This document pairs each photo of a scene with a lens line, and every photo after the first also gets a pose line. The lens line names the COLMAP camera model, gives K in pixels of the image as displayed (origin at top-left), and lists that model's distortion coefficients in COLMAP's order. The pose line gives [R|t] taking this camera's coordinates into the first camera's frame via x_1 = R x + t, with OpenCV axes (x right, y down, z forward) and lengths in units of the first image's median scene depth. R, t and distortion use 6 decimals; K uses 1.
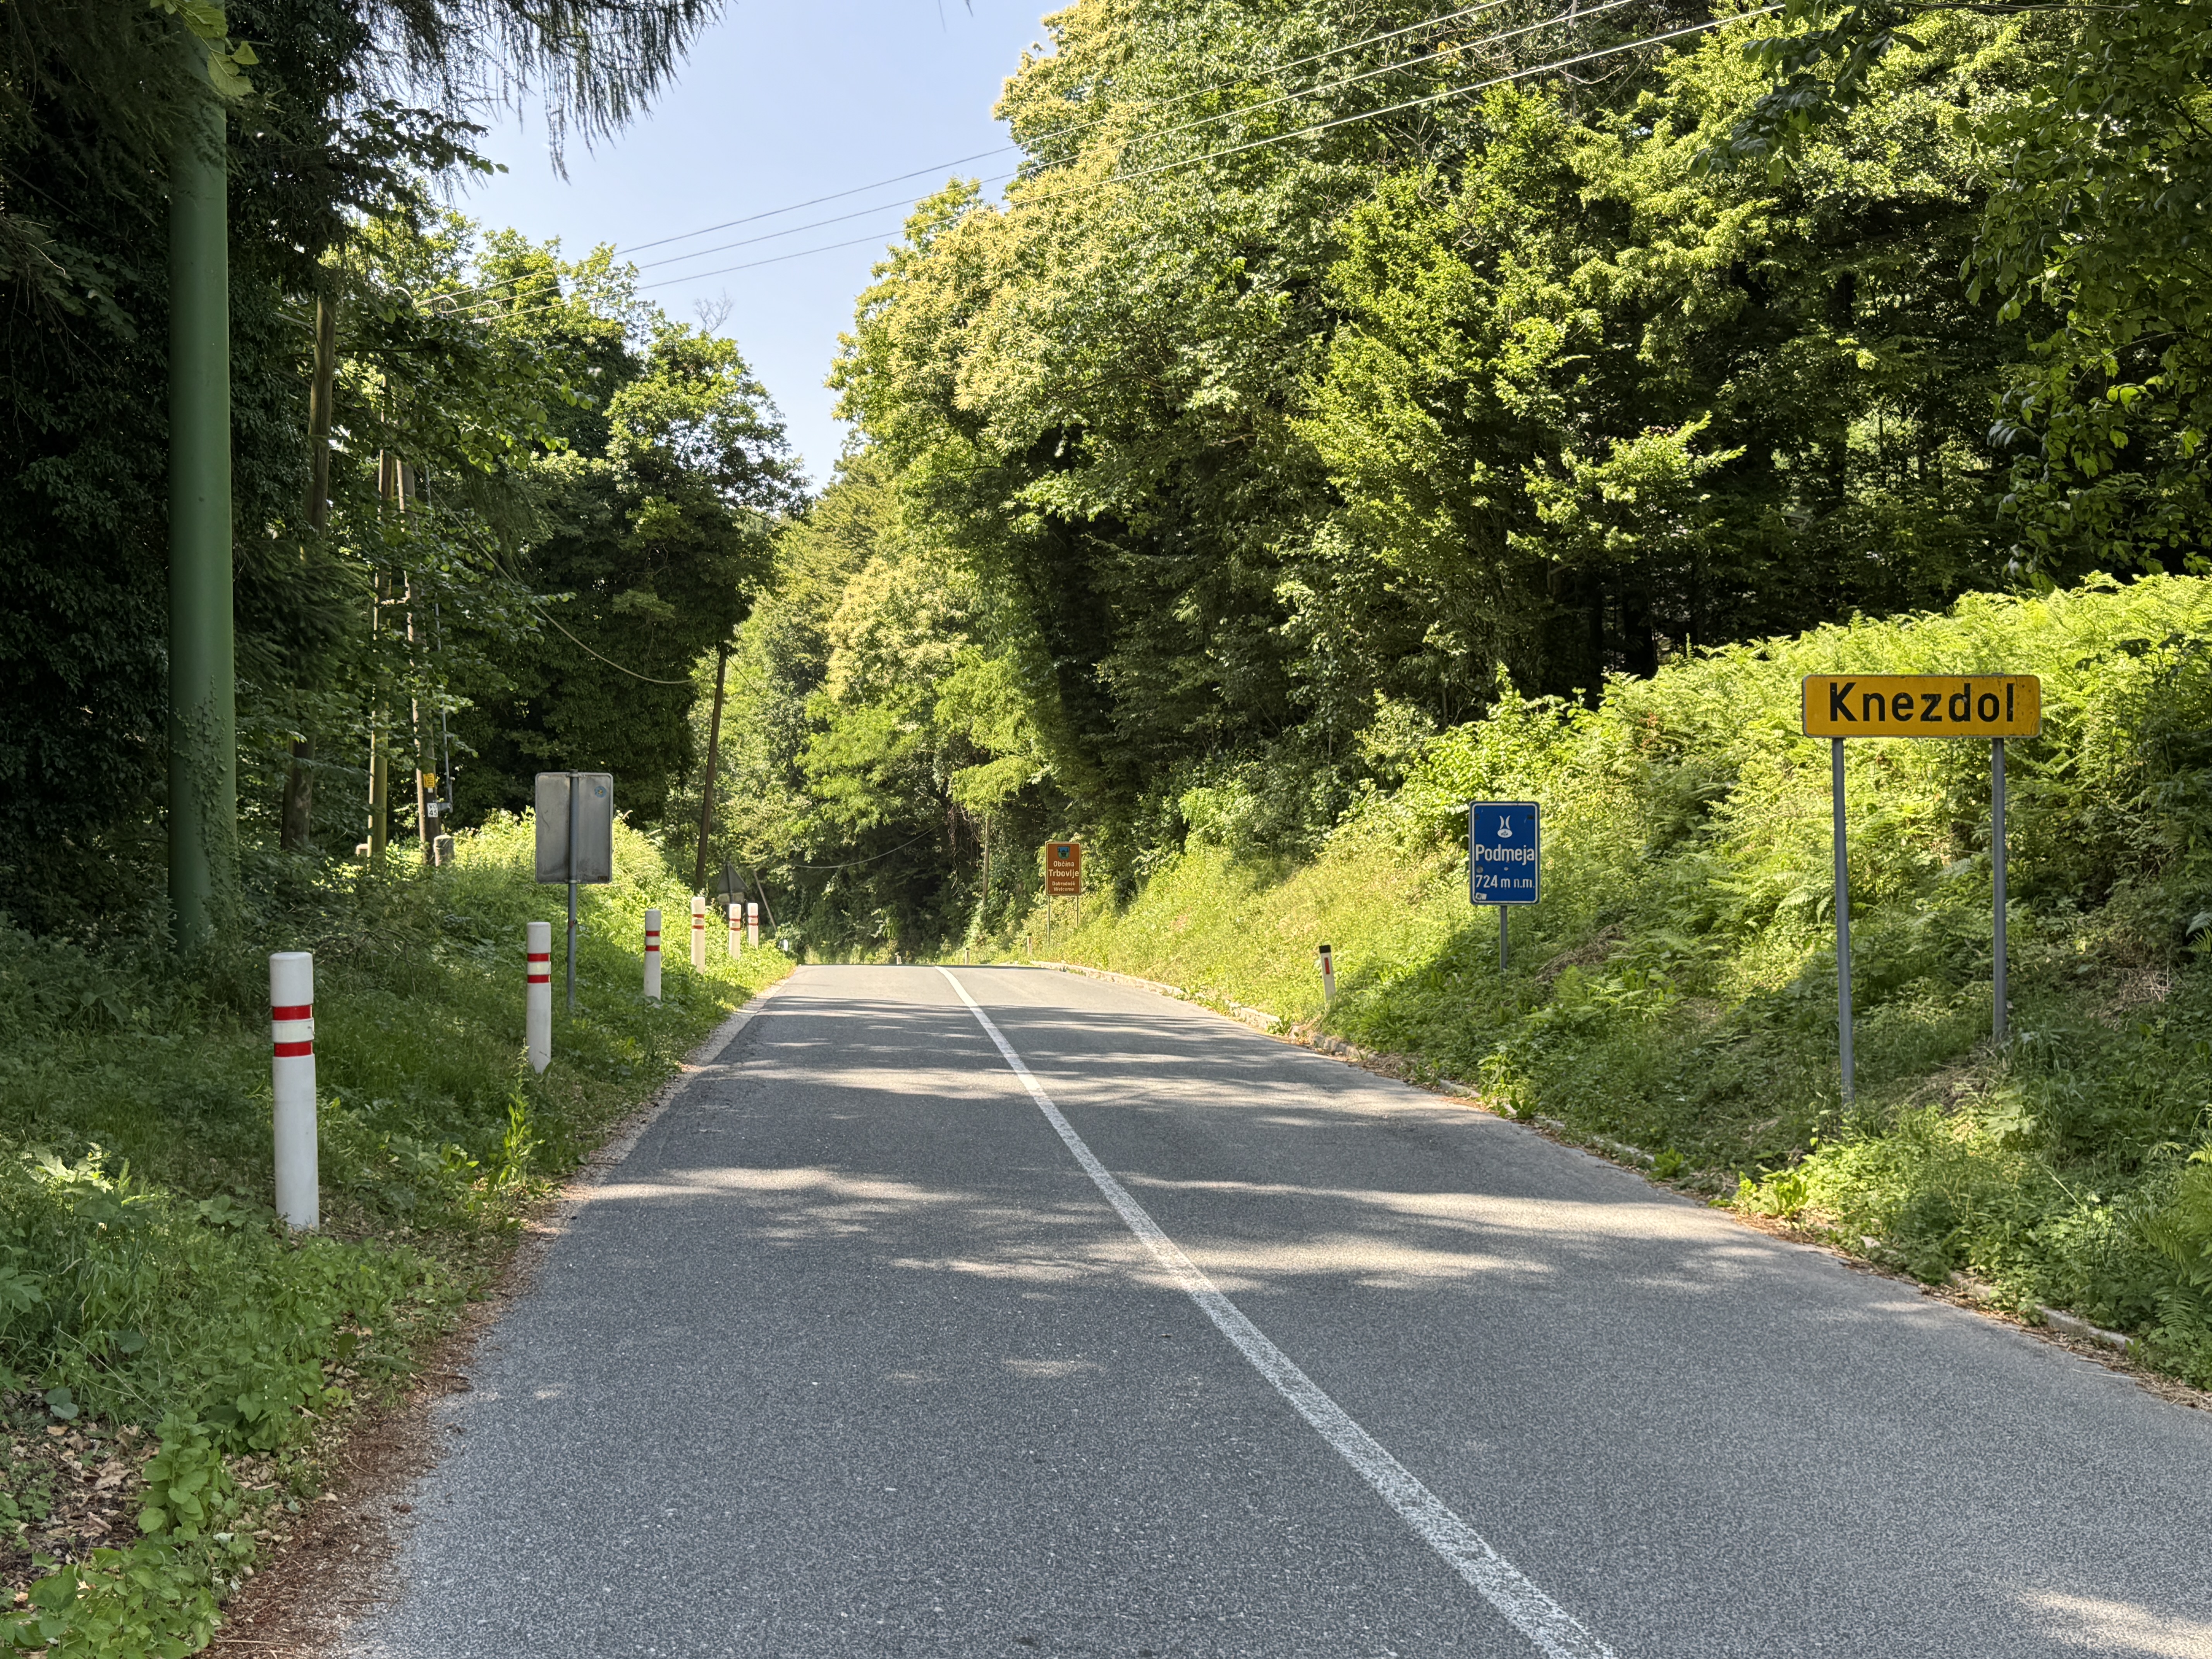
lens RADIAL K [[2300.5, 0, 1106.0], [0, 2300.5, 829.5], [0, 0, 1]] dist [0.000515, -0.001217]
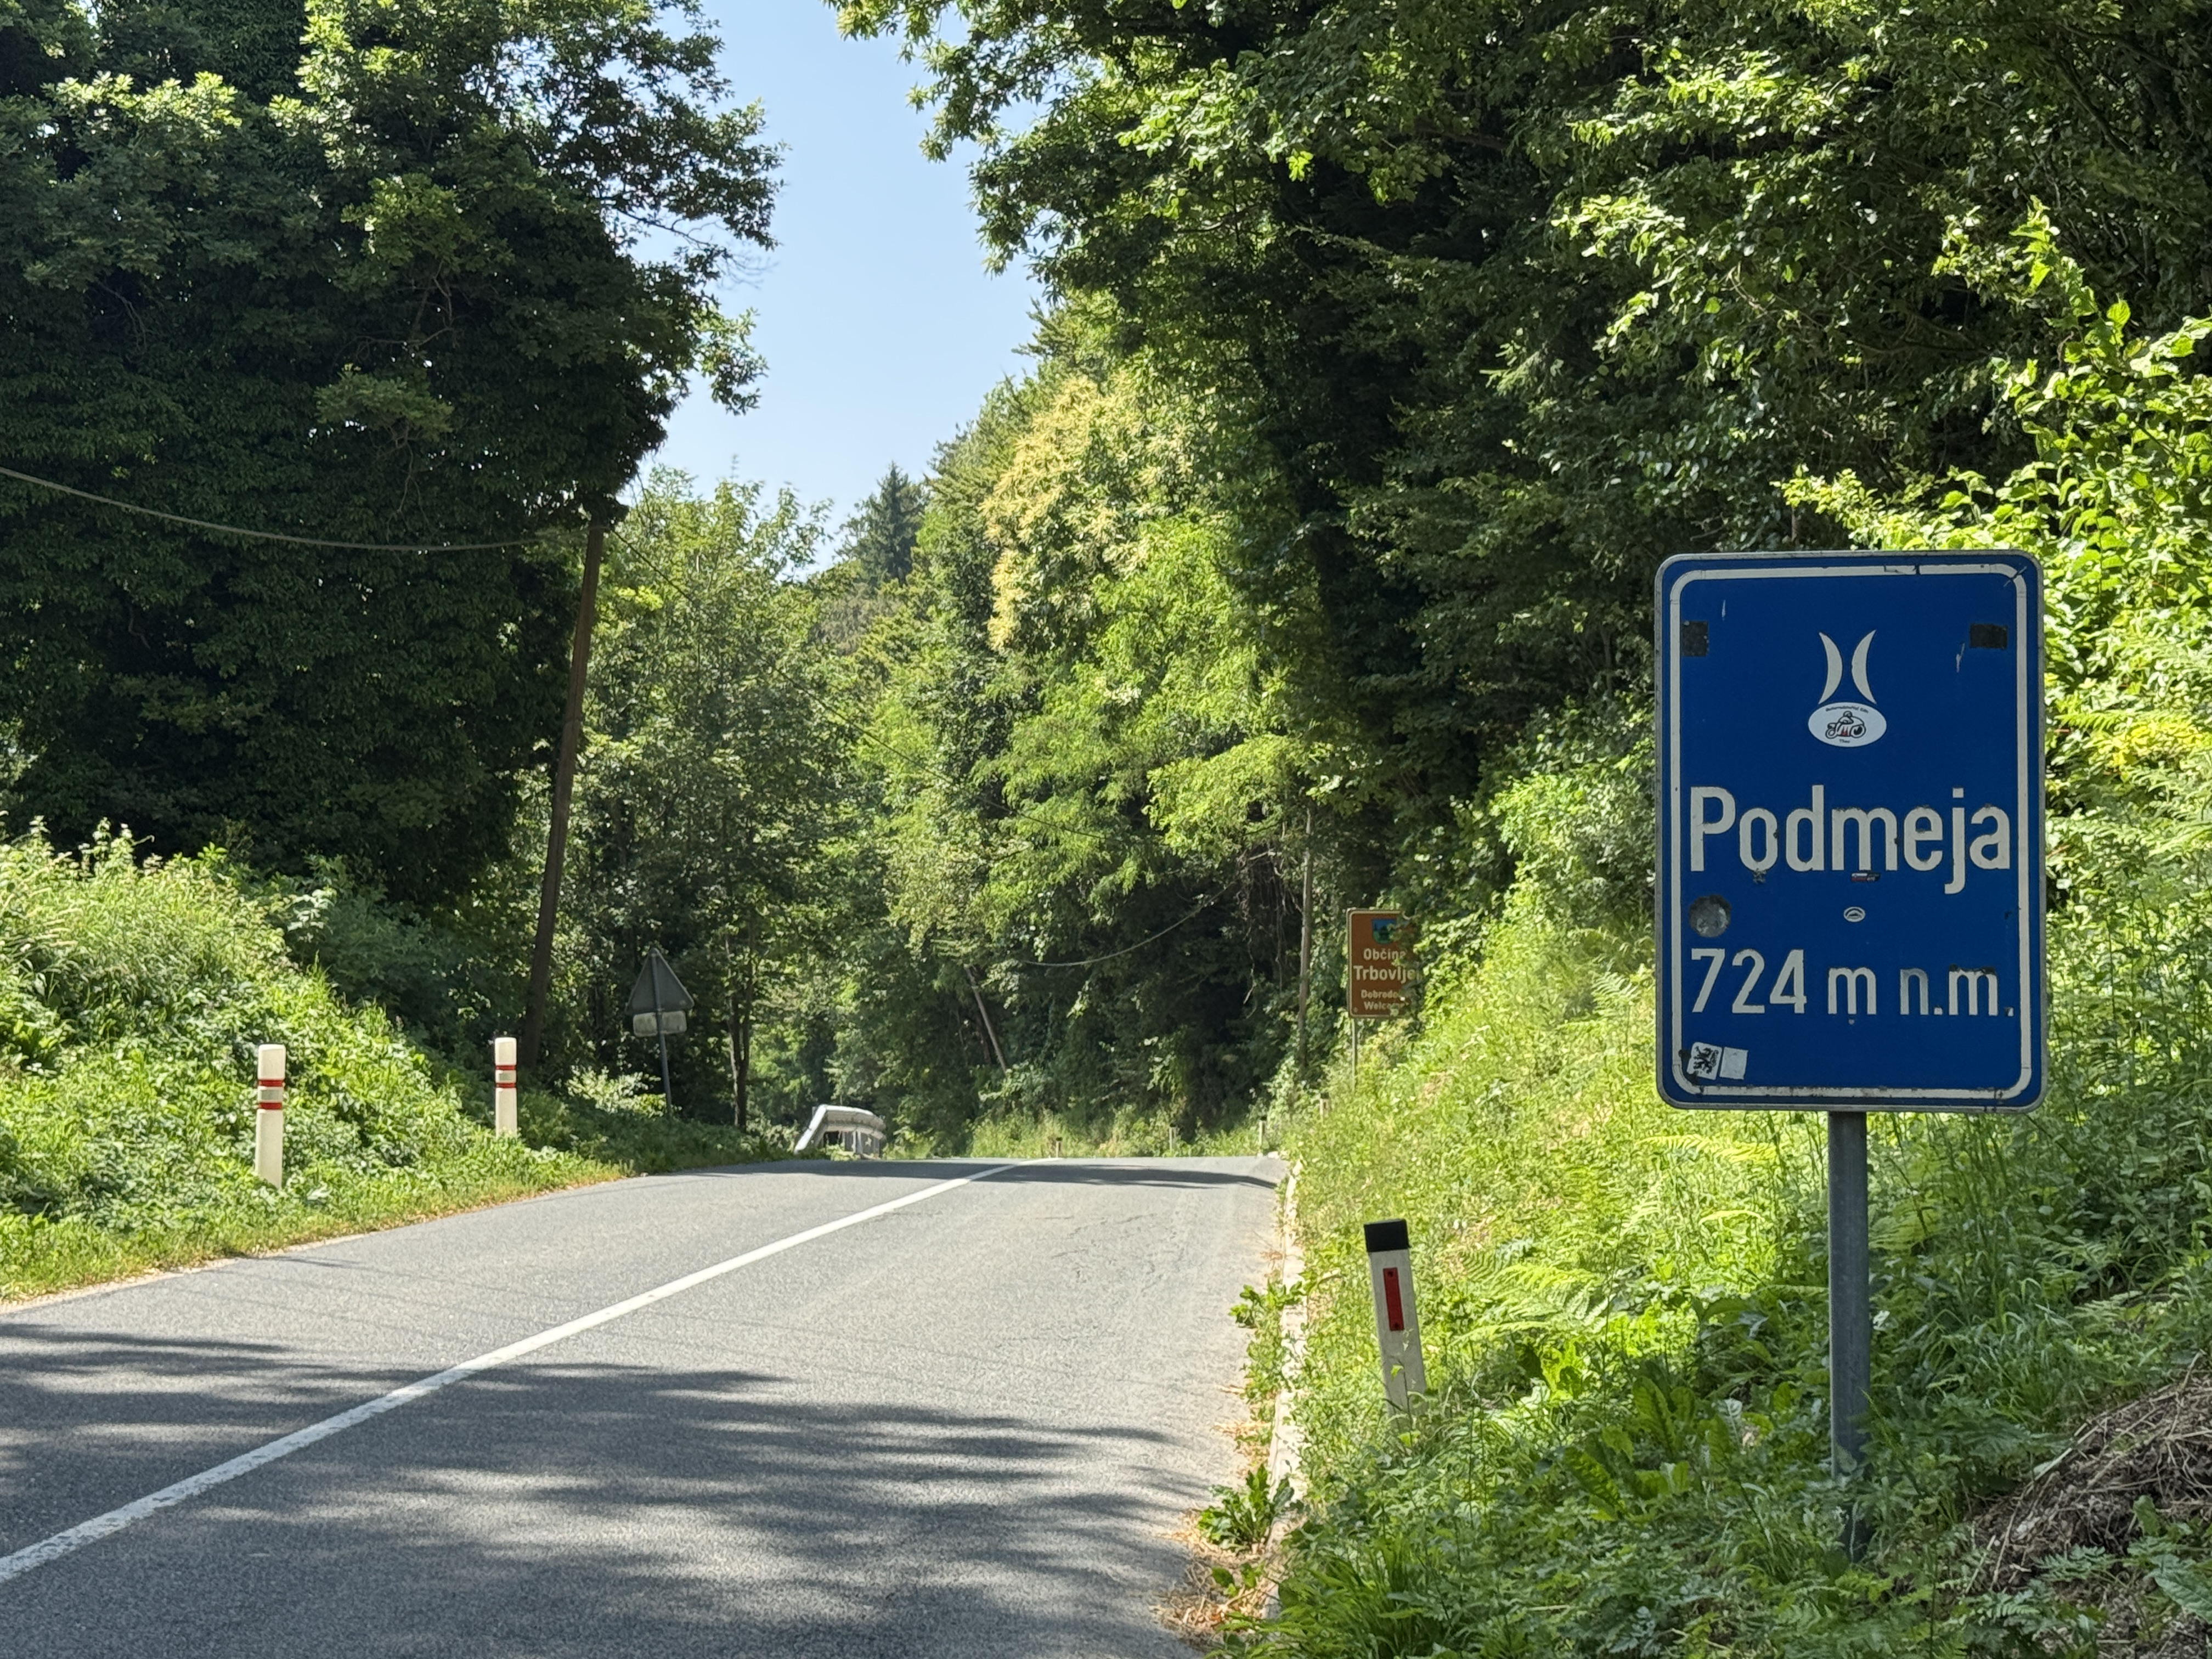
lens RADIAL K [[3699.1, 0, 1106.0], [0, 3699.1, 829.5], [0, 0, 1]] dist [0.001587, 0.159834]
pose [[0.987910, -0.006666, -0.154883, 0.058156], [0.003412, 0.999768, -0.021265, 0.005910], [0.154989, 0.020480, 0.987704, 0.251886]]
